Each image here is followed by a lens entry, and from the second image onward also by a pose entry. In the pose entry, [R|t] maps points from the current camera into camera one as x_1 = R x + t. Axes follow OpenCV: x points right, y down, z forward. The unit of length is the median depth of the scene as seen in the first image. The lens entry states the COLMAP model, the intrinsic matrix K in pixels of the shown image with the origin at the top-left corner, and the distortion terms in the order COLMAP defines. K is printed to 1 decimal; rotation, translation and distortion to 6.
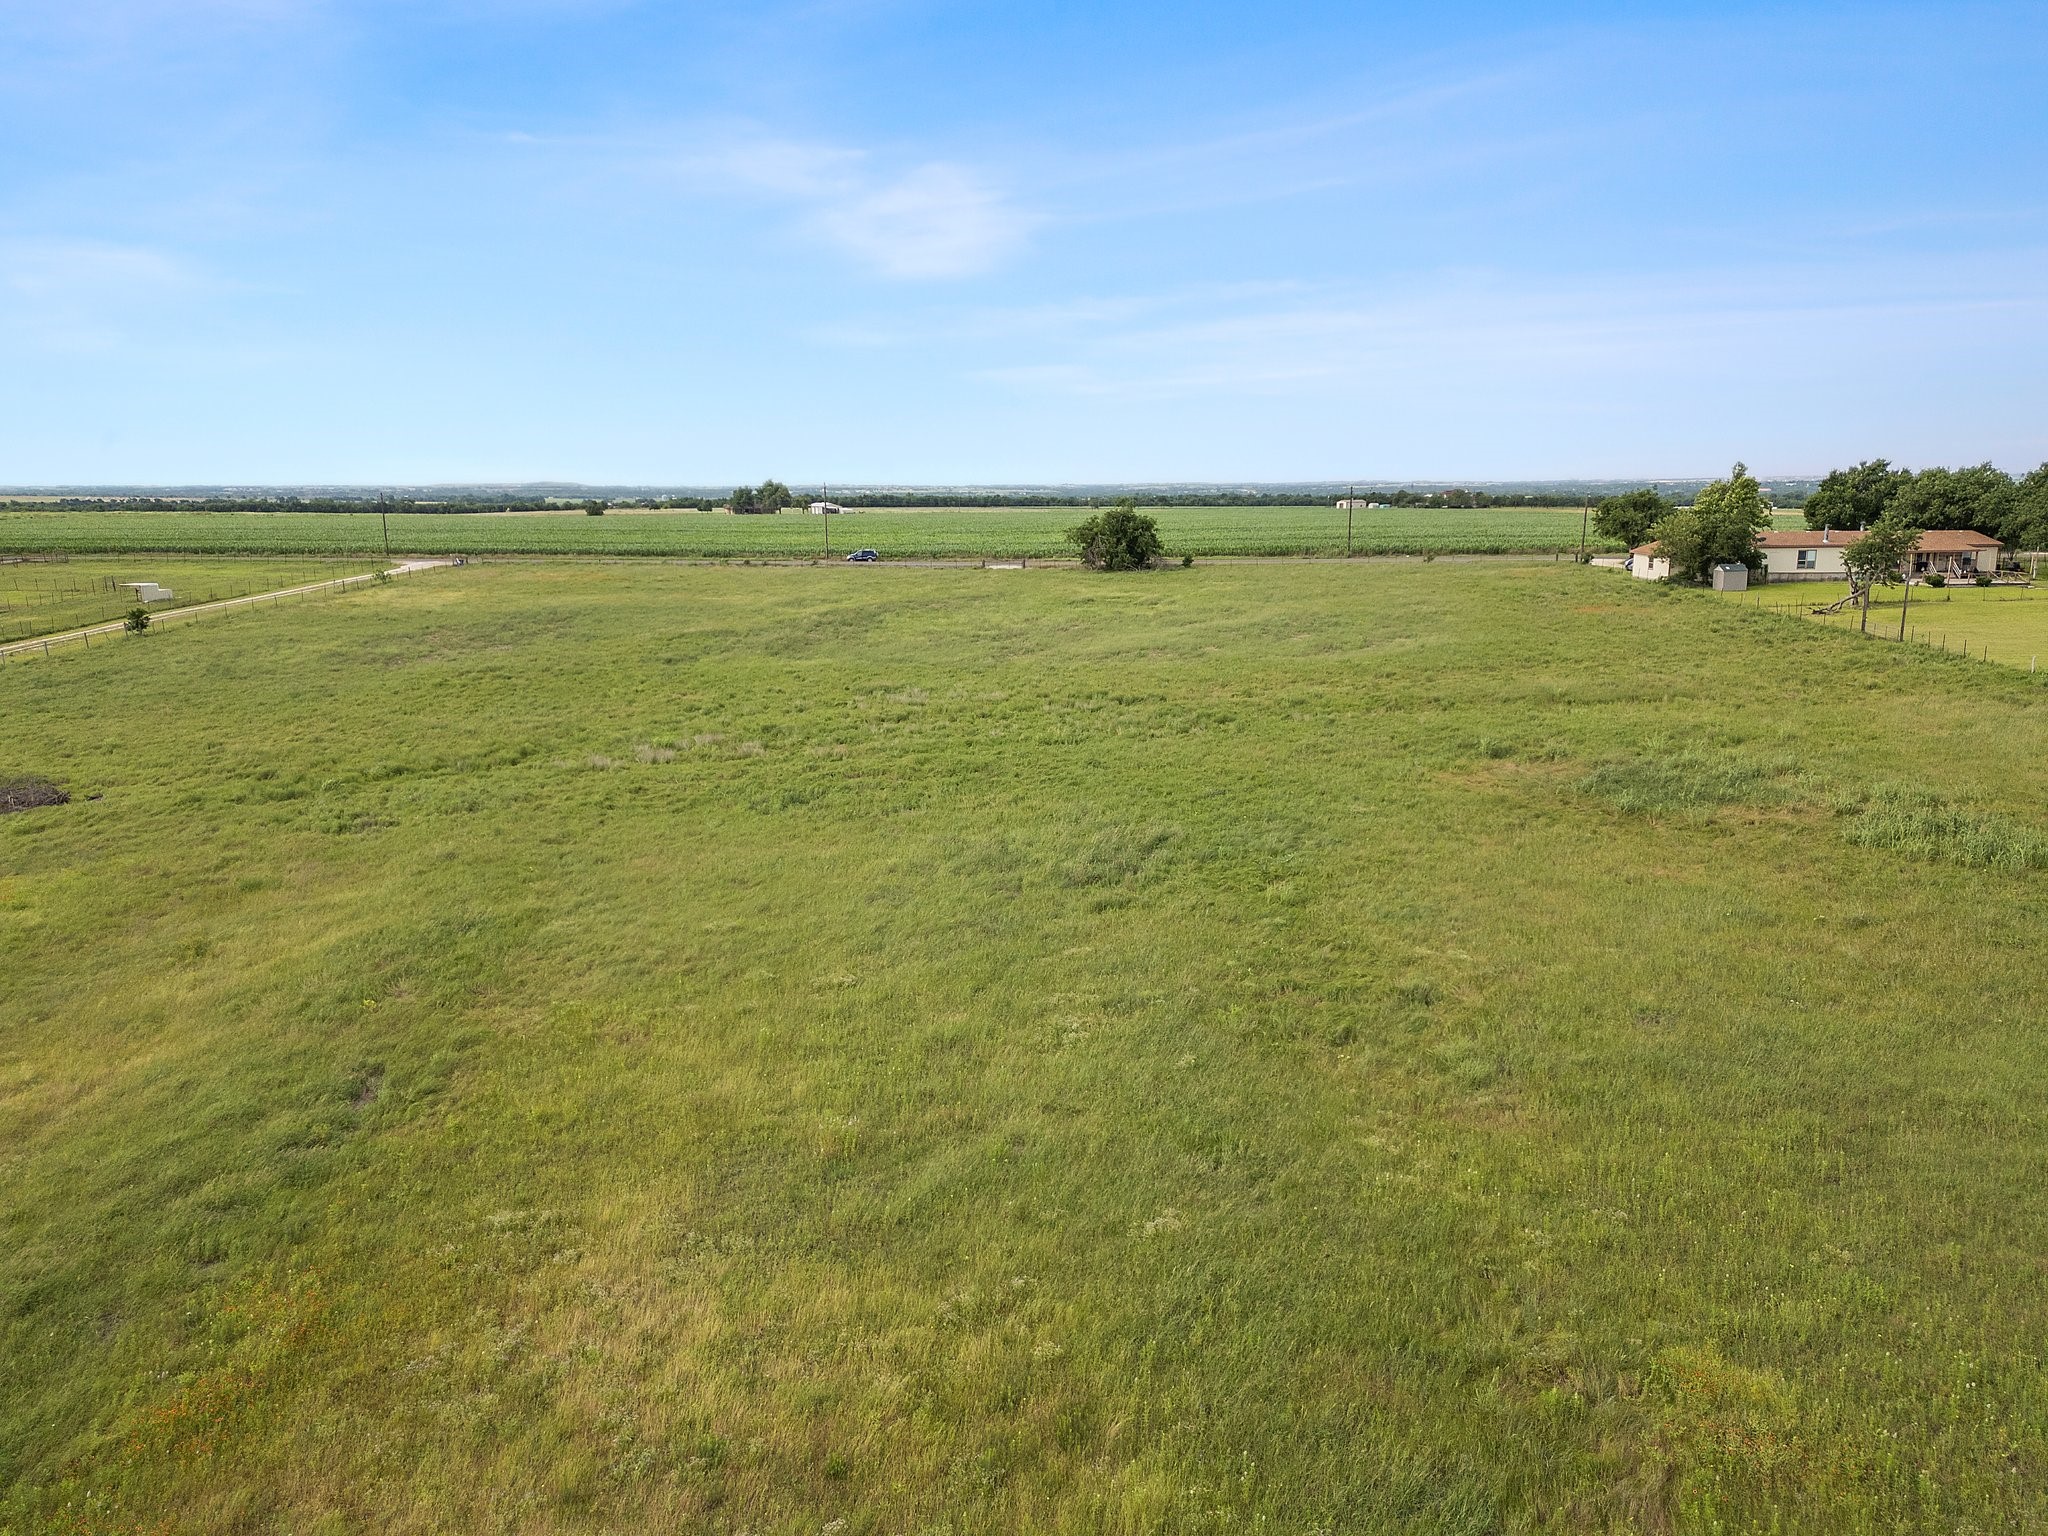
lens RADIAL K [[1428.3, 0, 1017.9], [0, 1428.3, 767.1], [0, 0, 1]] dist [0.088841, -0.092329]
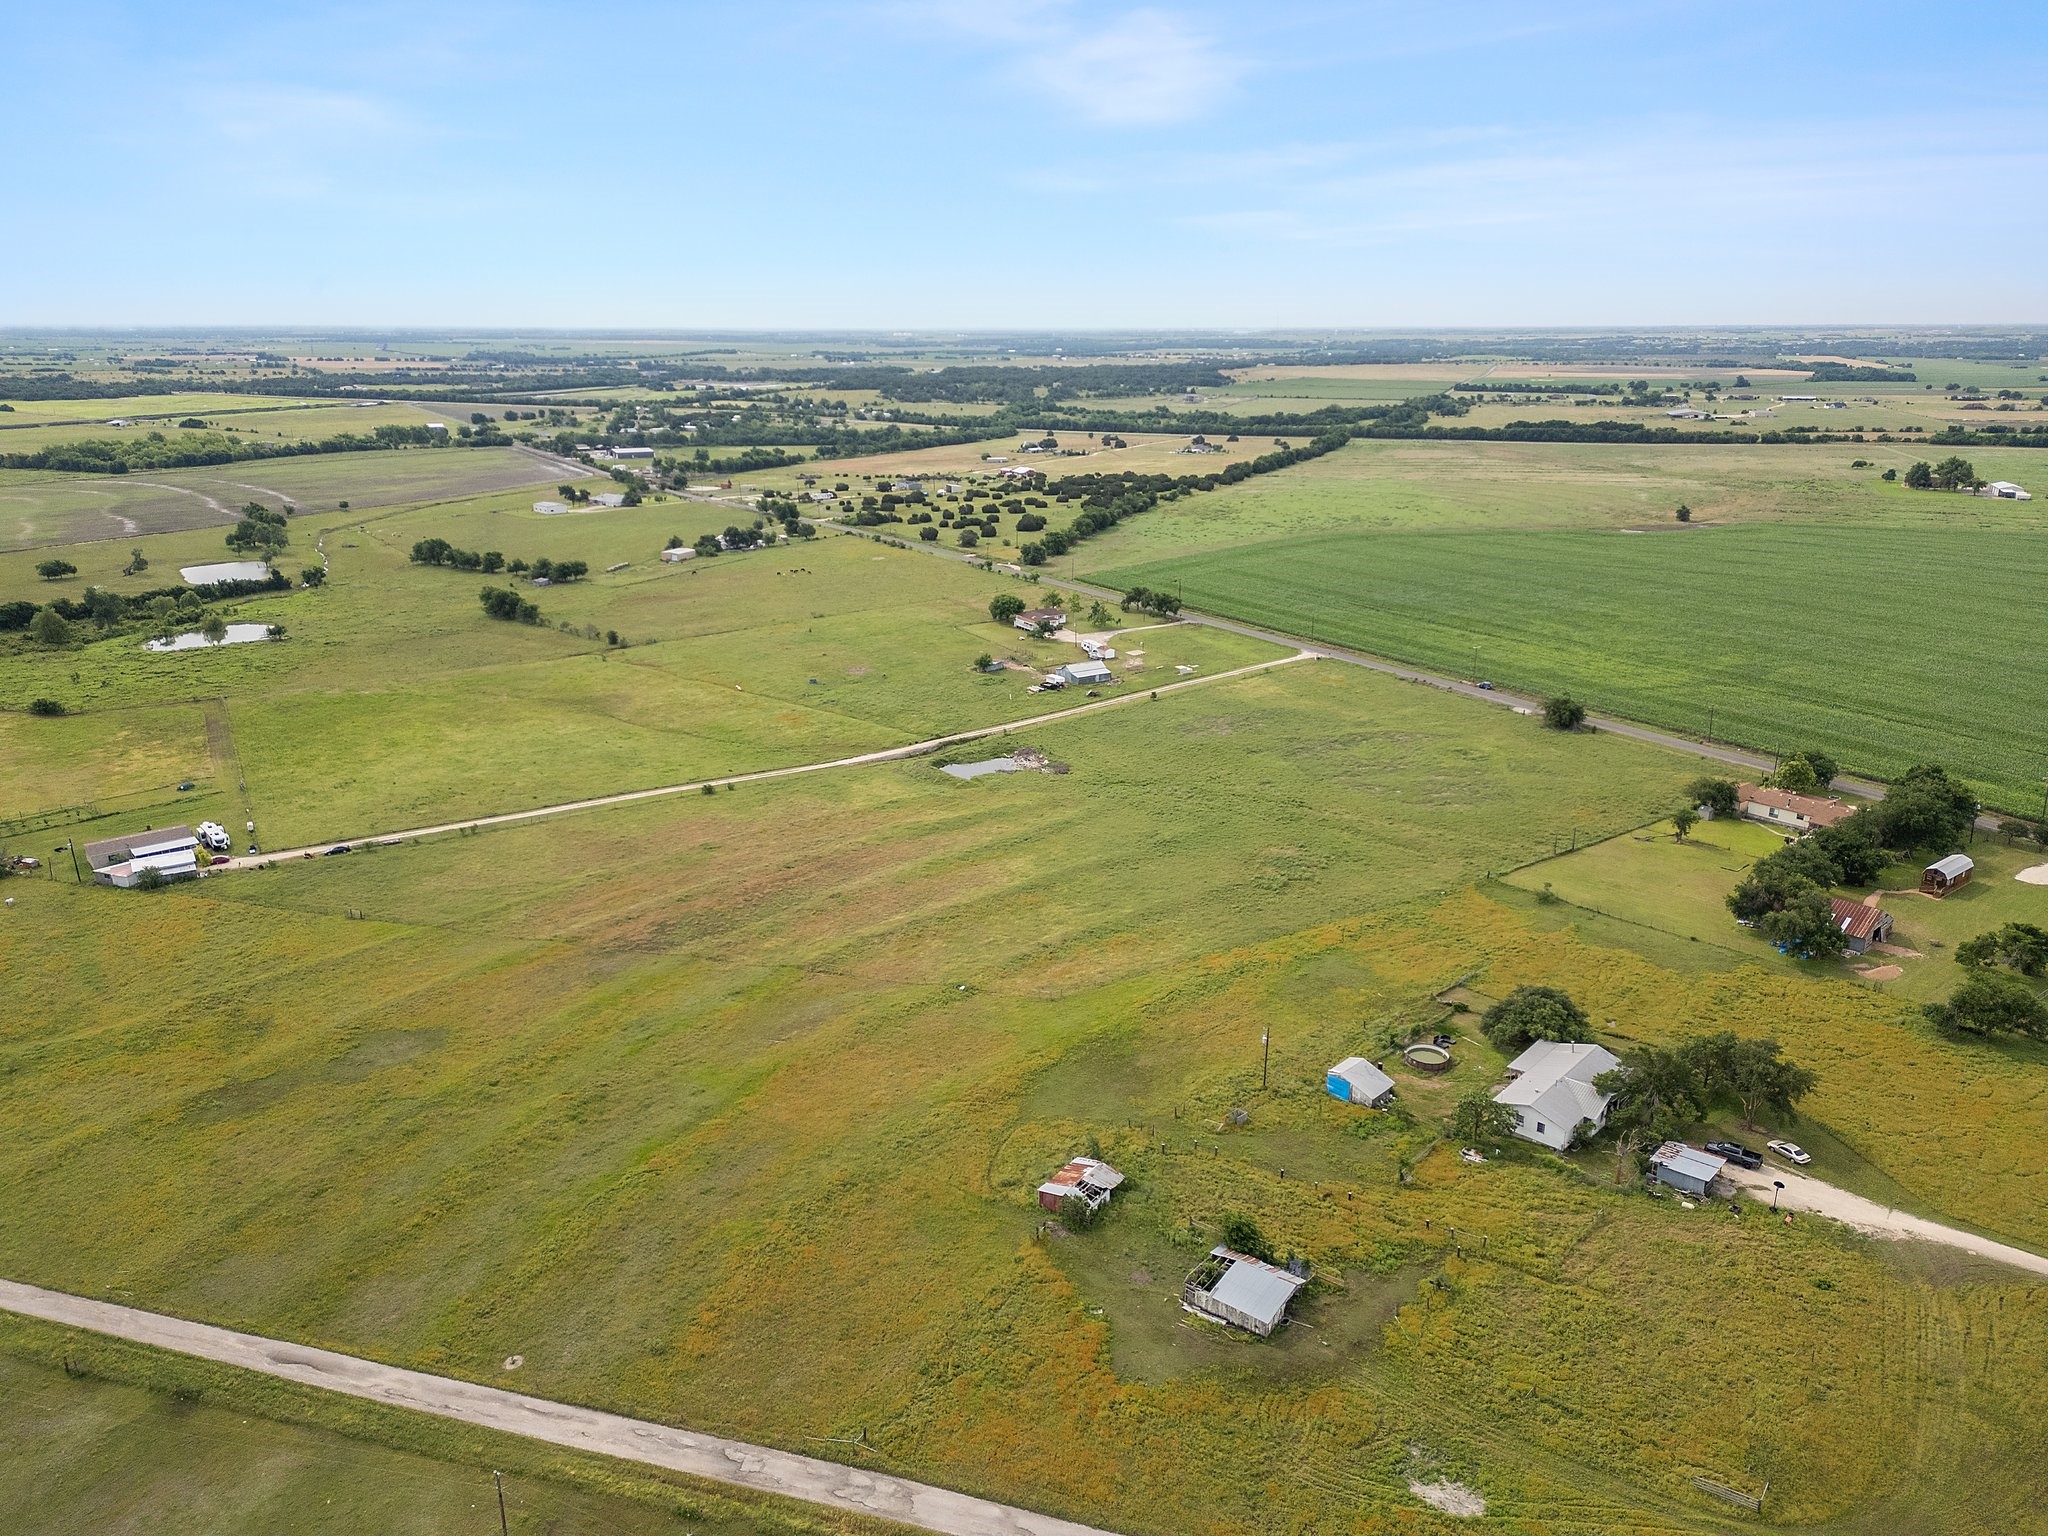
lens RADIAL K [[1428.3, 0, 1017.9], [0, 1428.3, 767.1], [0, 0, 1]] dist [0.088841, -0.092329]
pose [[0.627948, 0.227817, -0.744165, 2.211297], [-0.151300, 0.973688, 0.170412, -0.623954], [0.763407, 0.005582, 0.645894, -1.730428]]
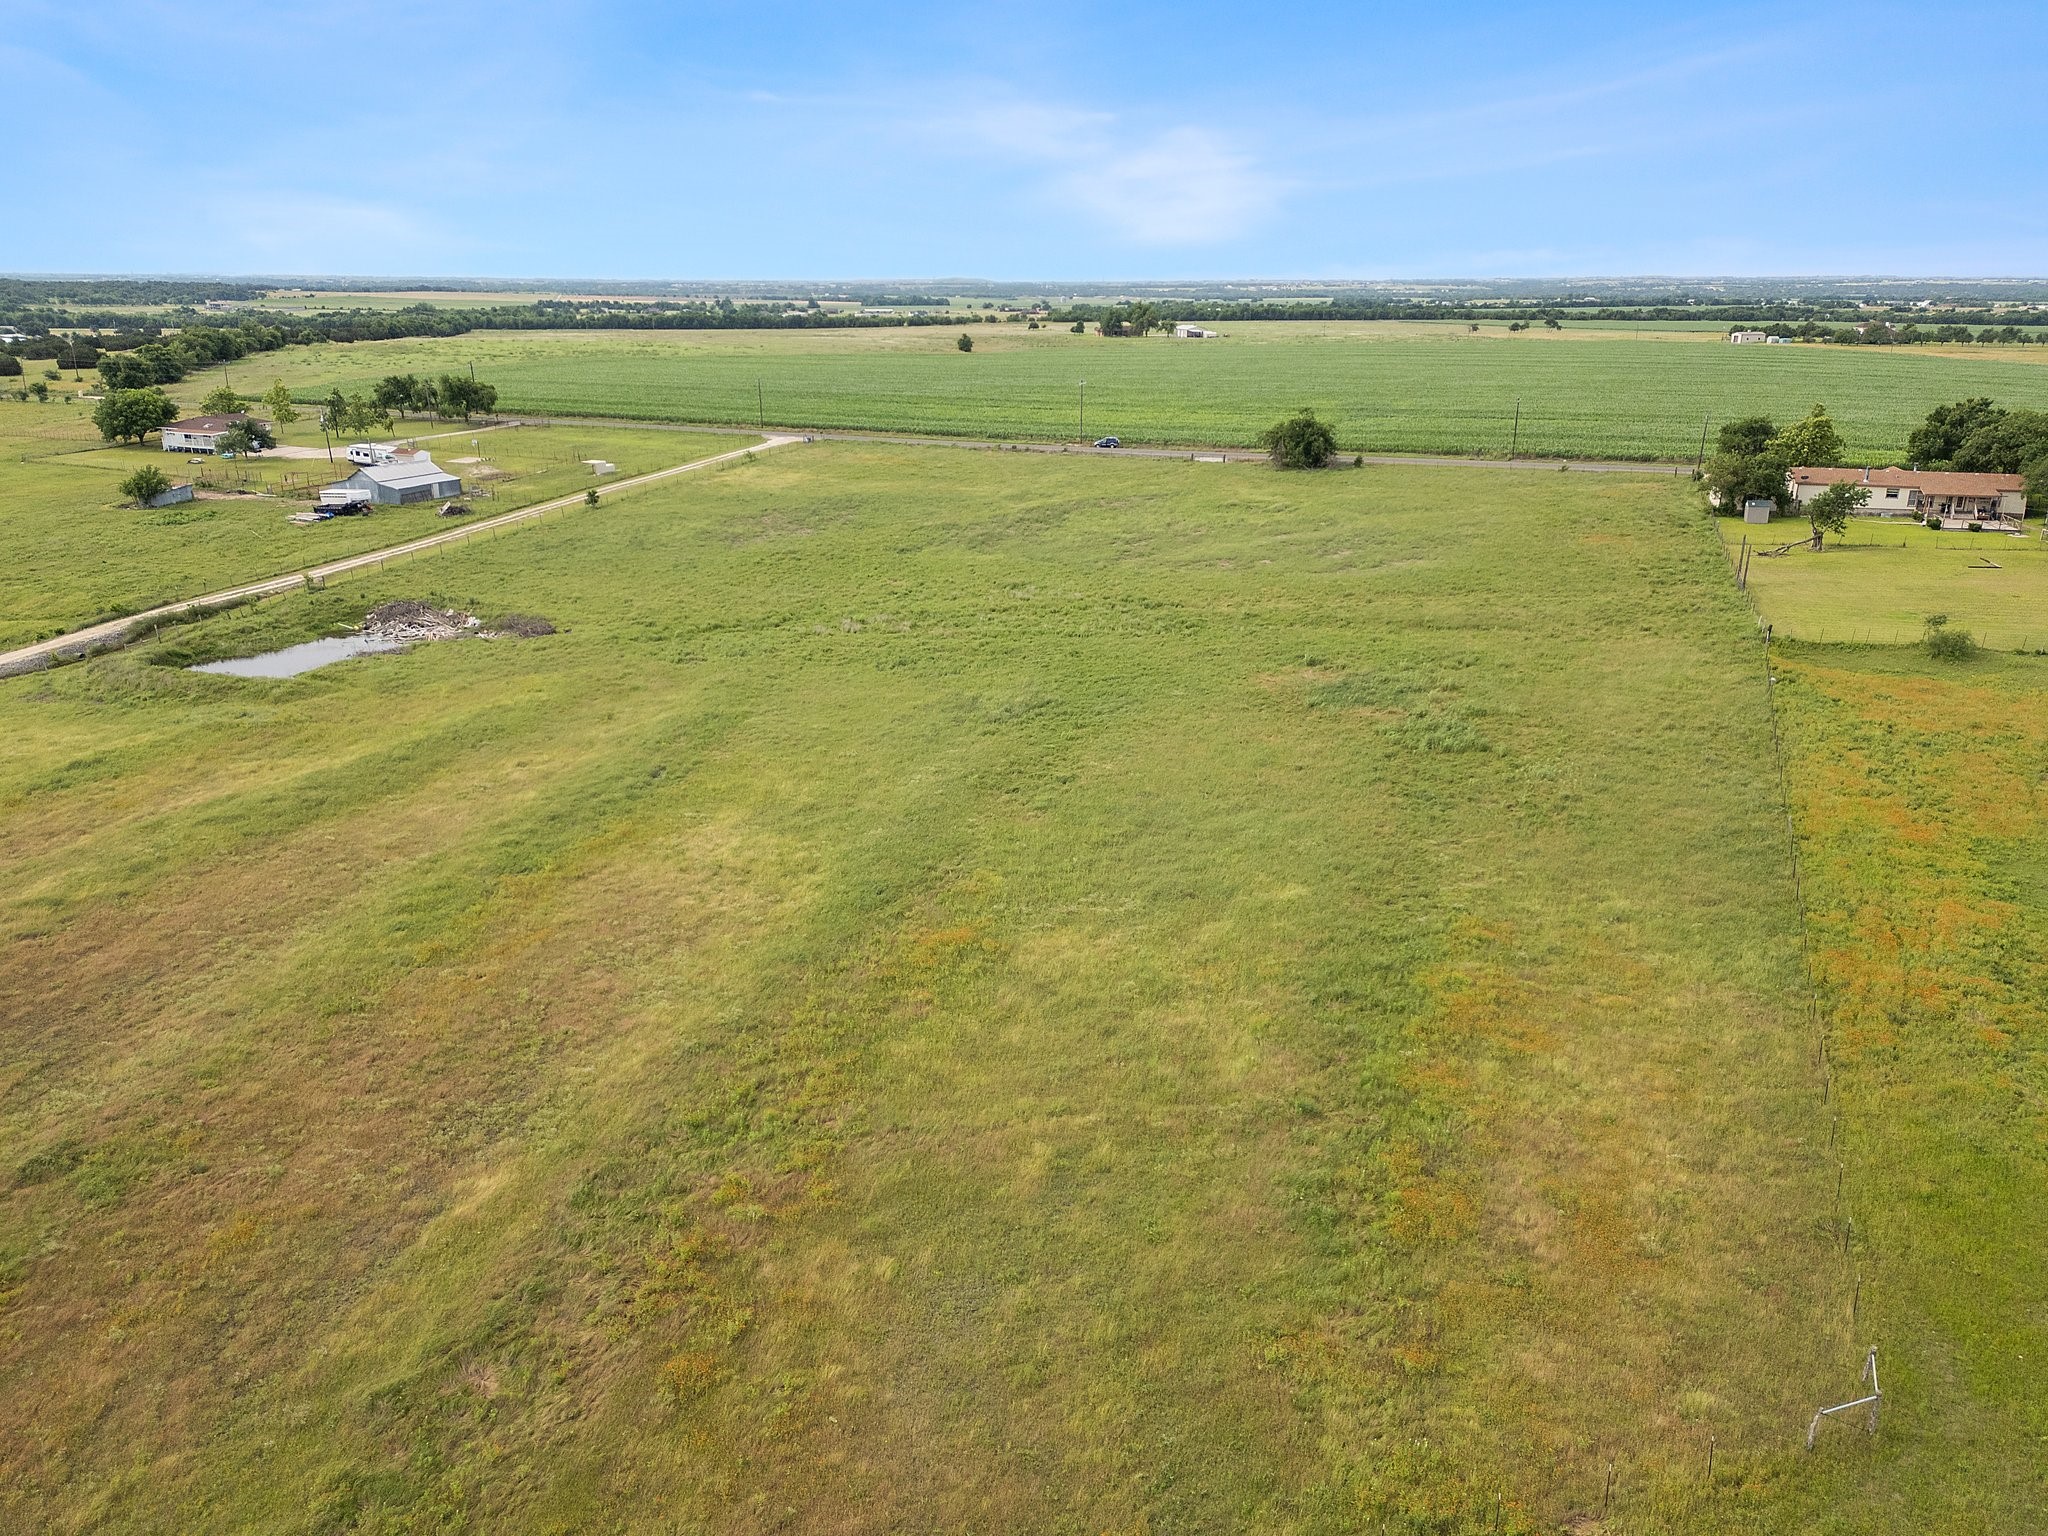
lens RADIAL K [[1428.3, 0, 1017.9], [0, 1428.3, 767.1], [0, 0, 1]] dist [0.088841, -0.092329]
pose [[0.964402, 0.090077, -0.248624, 0.335646], [-0.057578, 0.989166, 0.135036, -0.074249], [0.258094, -0.115914, 0.959141, -0.542164]]
